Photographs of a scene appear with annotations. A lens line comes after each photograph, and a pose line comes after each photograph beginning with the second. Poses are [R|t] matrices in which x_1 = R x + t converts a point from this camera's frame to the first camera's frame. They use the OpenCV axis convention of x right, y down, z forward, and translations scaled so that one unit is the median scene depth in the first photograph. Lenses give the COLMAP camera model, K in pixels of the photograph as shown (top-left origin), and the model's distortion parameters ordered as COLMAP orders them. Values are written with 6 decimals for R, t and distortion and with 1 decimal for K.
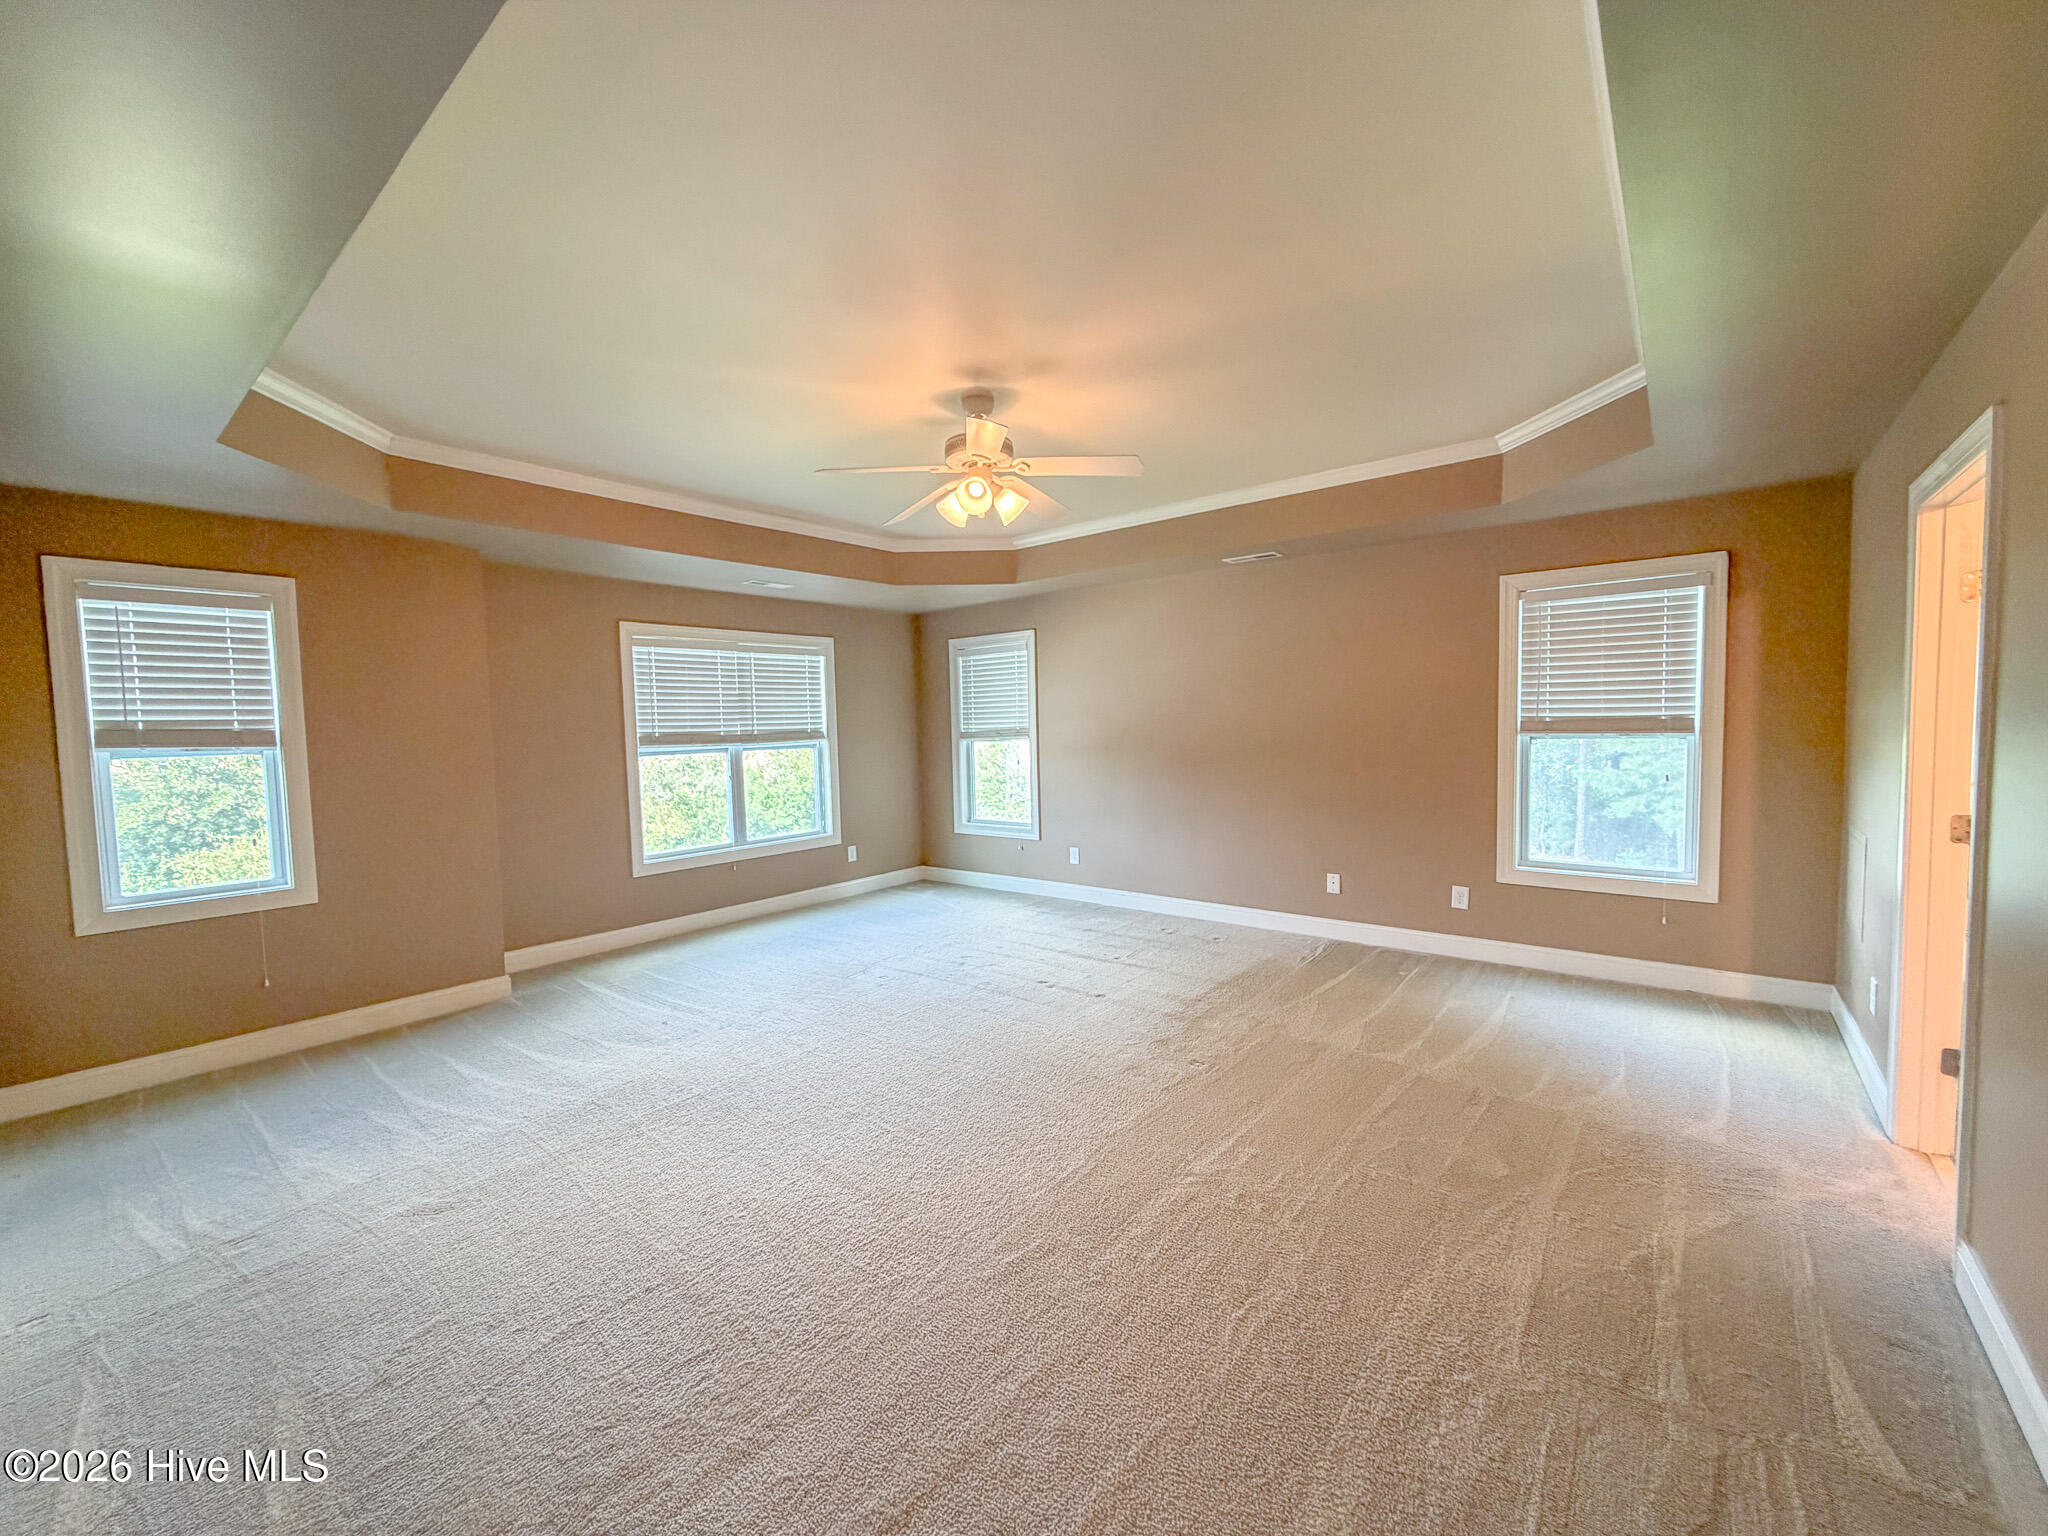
lens RADIAL K [[818.9, 0, 1018.0], [0, 818.9, 764.3], [0, 0, 1]] dist [-0.000269, -0.000196]
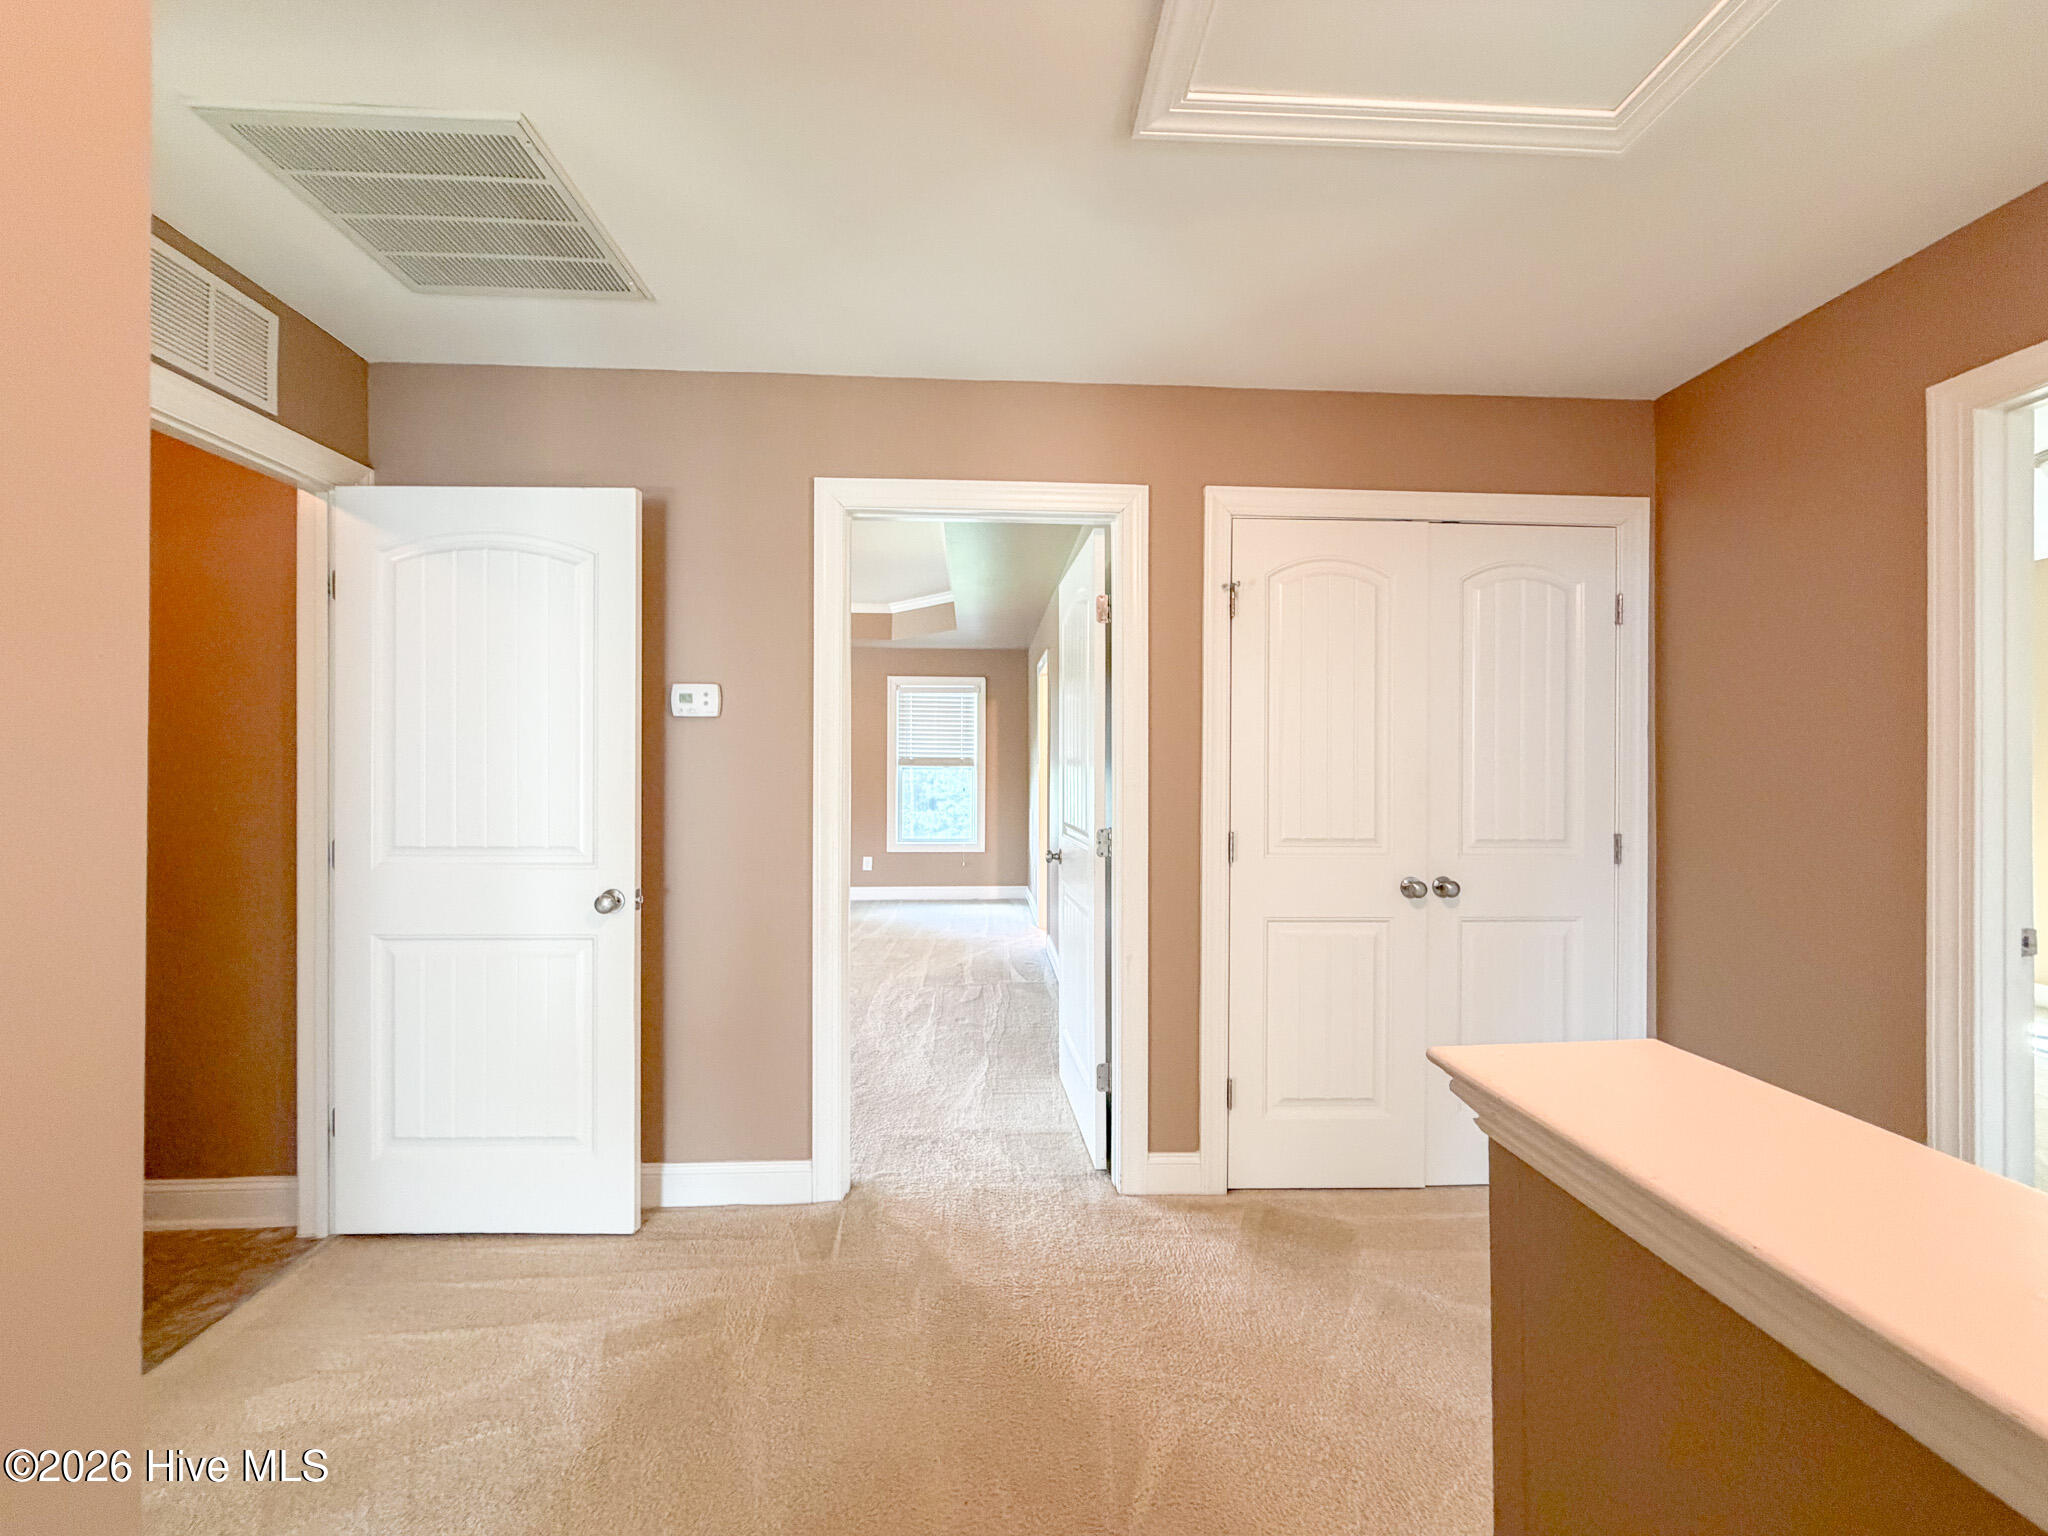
lens RADIAL K [[818.9, 0, 1019.7], [0, 818.9, 765.7], [0, 0, 1]] dist [-0.000269, -0.000196]
pose [[0.737939, 0.029748, 0.674212, -0.268924], [0.015299, 0.998034, -0.060780, 0.050926], [-0.674694, 0.055166, 0.736033, -0.333499]]
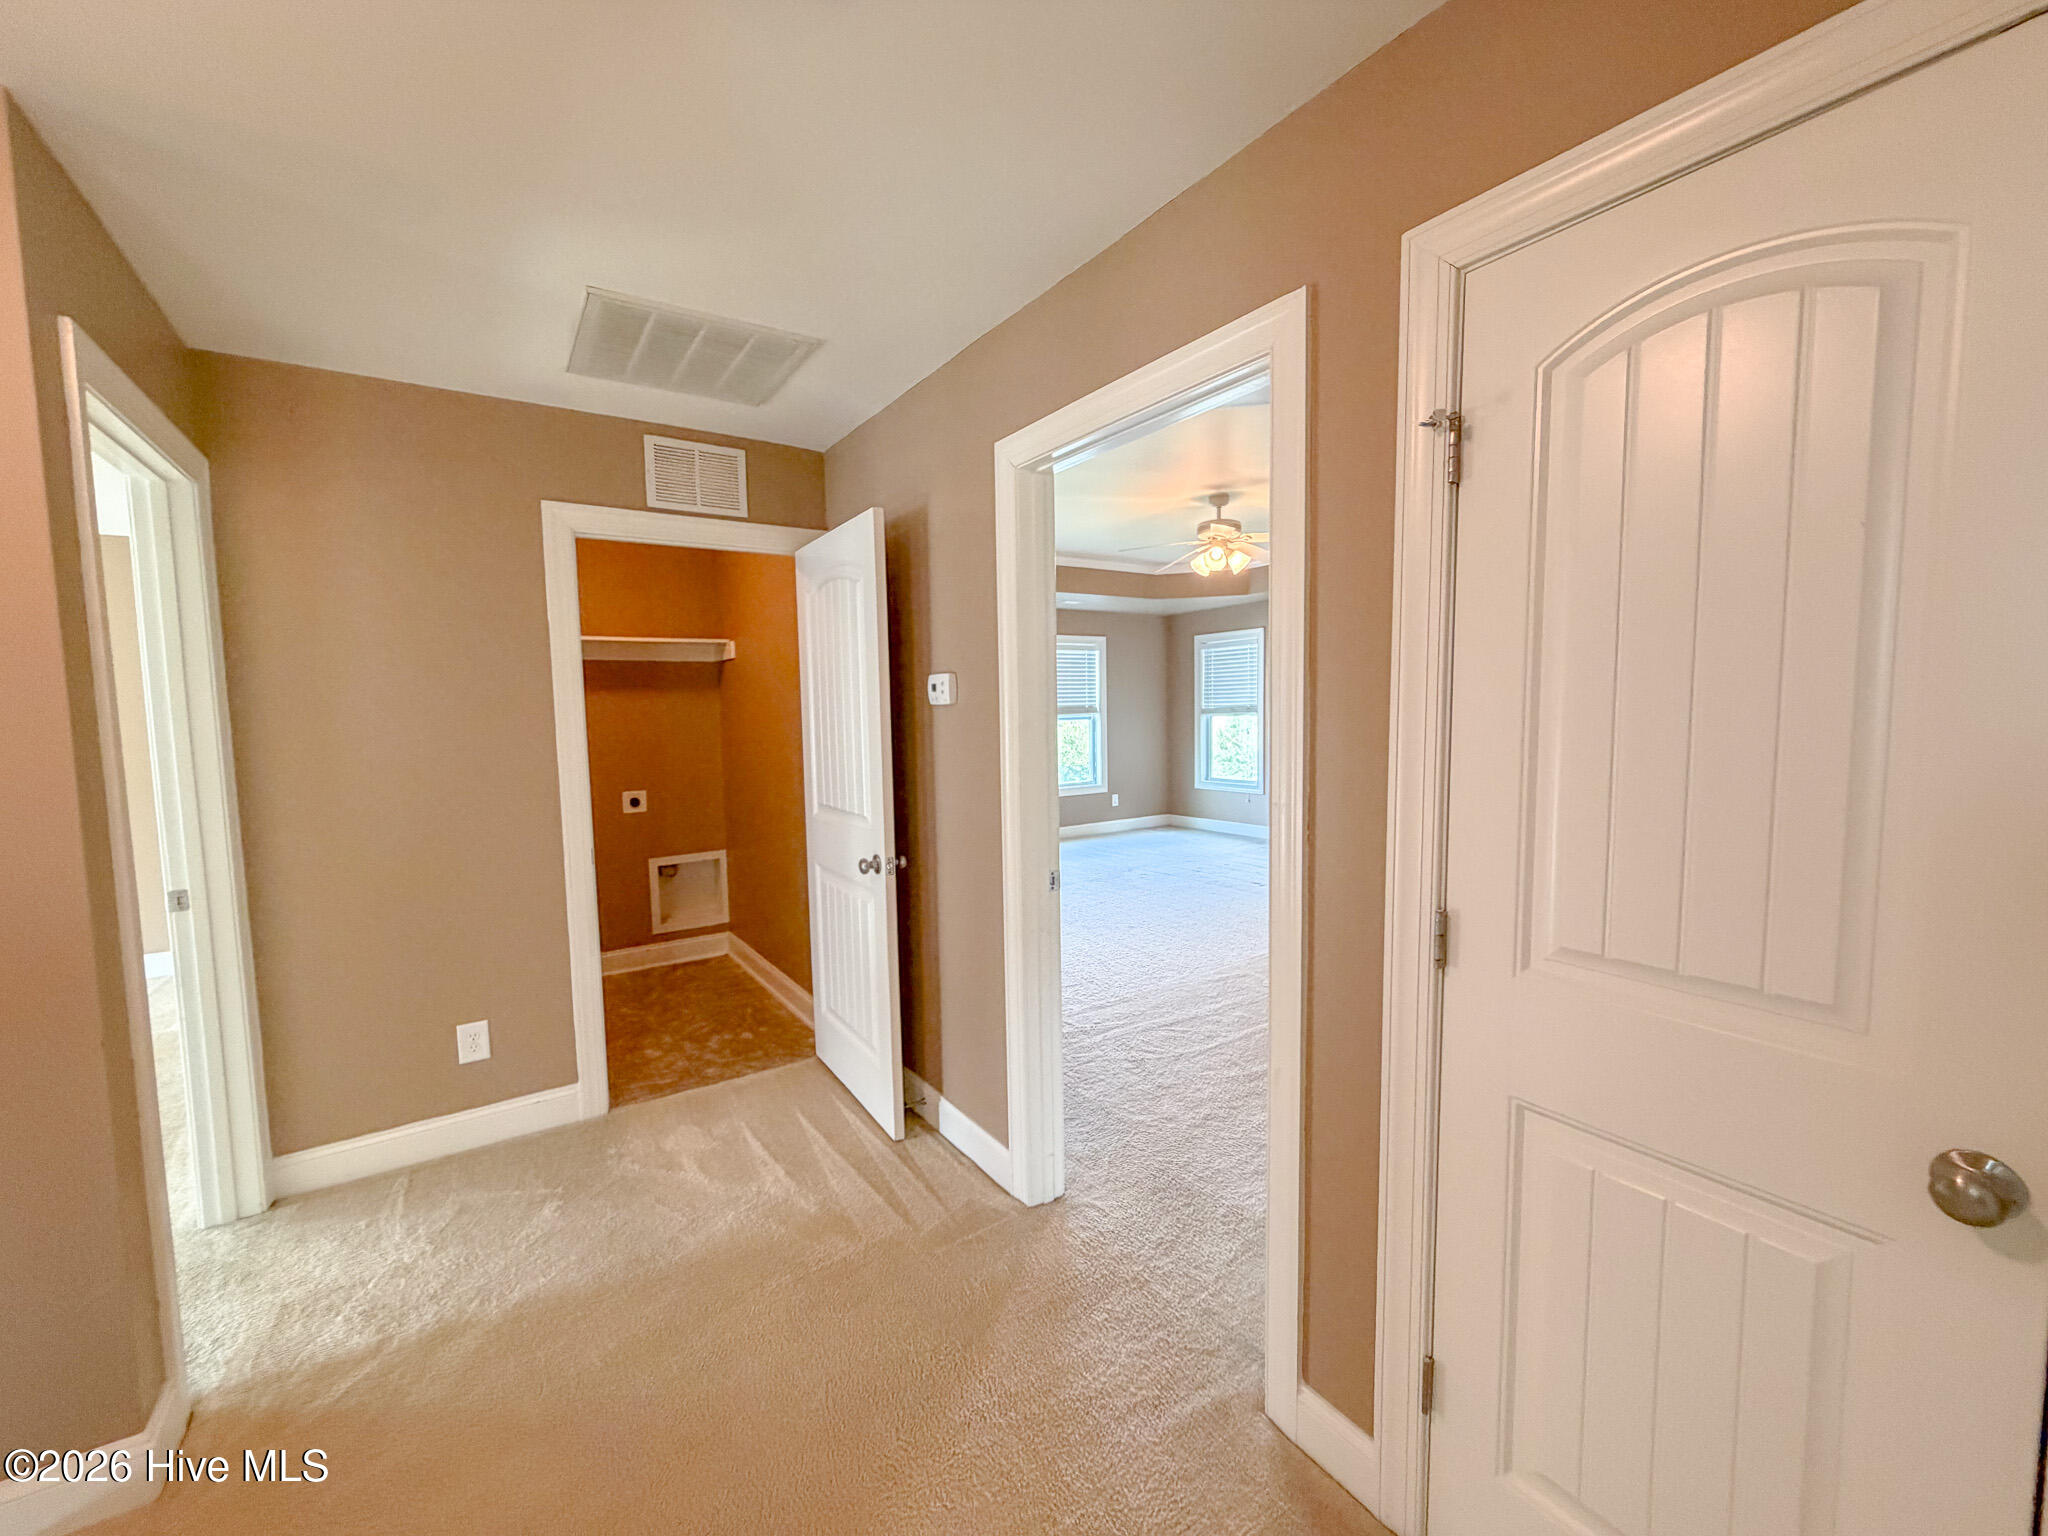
lens RADIAL K [[818.9, 0, 1018.6], [0, 818.9, 768.0], [0, 0, 1]] dist [-0.000269, -0.000196]
pose [[0.958626, 0.028500, -0.283239, 0.022277], [-0.020513, 0.999305, 0.031124, 0.021448], [0.283929, -0.024026, 0.958544, -0.334265]]
